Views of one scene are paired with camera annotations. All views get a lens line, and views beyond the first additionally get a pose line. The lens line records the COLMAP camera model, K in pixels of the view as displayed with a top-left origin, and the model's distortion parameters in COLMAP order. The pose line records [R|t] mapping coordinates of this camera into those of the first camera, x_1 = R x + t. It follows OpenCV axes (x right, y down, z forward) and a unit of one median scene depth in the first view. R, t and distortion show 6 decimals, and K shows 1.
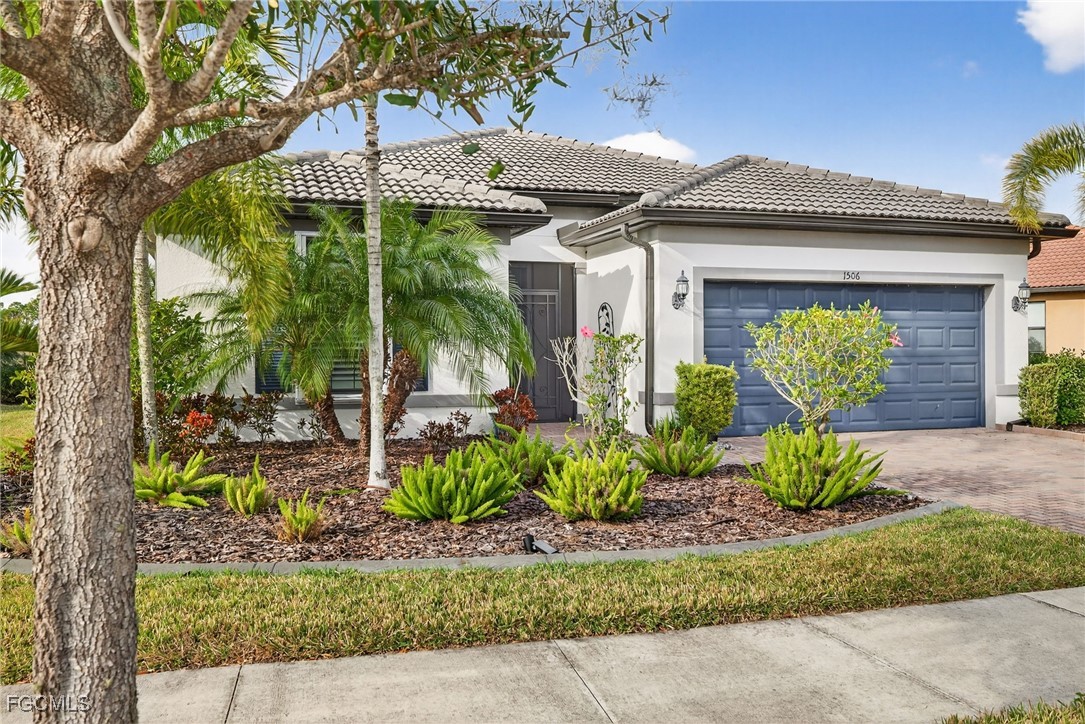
lens RADIAL K [[893.4, 0, 542.5], [0, 893.4, 362.0], [0, 0, 1]] dist [-0.001473, -0.002278]
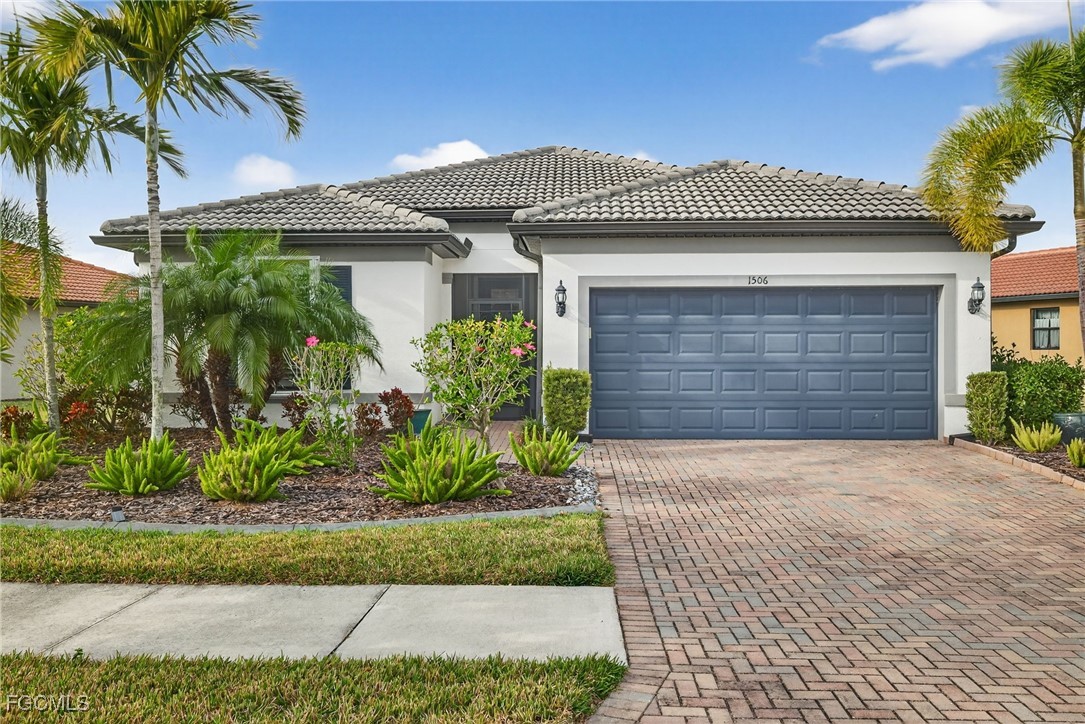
lens RADIAL K [[854.2, 0, 542.5], [0, 854.2, 362.0], [0, 0, 1]] dist [-0.000992, 0.000879]
pose [[0.943927, 0.007443, -0.330069, 0.421707], [-0.007133, 0.999972, 0.002150, -0.006713], [0.330076, 0.000325, 0.943954, 0.031669]]
